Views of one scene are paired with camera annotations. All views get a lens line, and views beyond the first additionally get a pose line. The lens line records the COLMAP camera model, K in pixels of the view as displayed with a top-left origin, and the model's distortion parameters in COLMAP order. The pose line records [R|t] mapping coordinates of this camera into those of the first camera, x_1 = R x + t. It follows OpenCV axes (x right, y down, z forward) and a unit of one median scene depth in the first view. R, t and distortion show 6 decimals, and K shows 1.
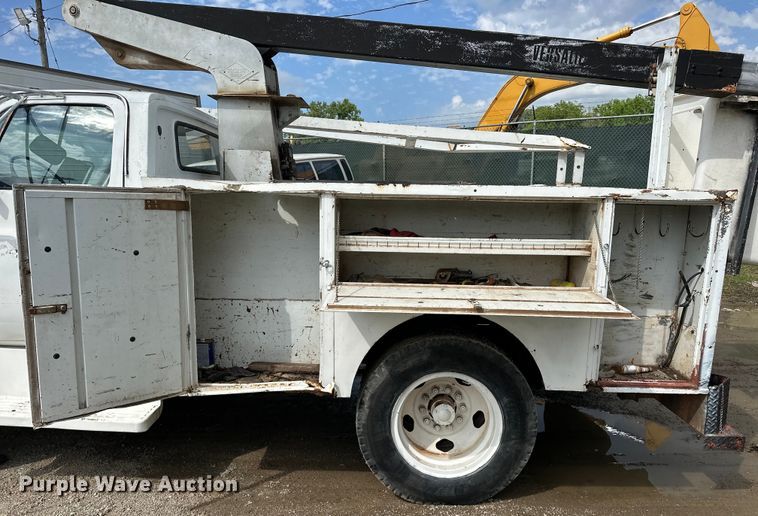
lens RADIAL K [[536.0, 0, 378.6], [0, 536.0, 288.2], [0, 0, 1]] dist [0.091088, -0.126970]
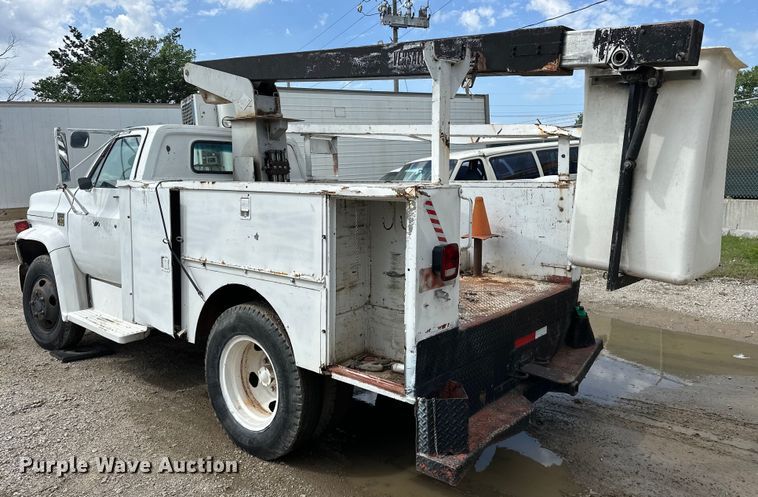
lens RADIAL K [[573.1, 0, 380.6], [0, 573.1, 226.0], [0, 0, 1]] dist [0.093336, -0.000783]
pose [[0.755794, 0.038874, -0.653655, 1.023882], [-0.104533, 0.992597, -0.061836, -0.033450], [0.646412, 0.115064, 0.754262, 0.164747]]
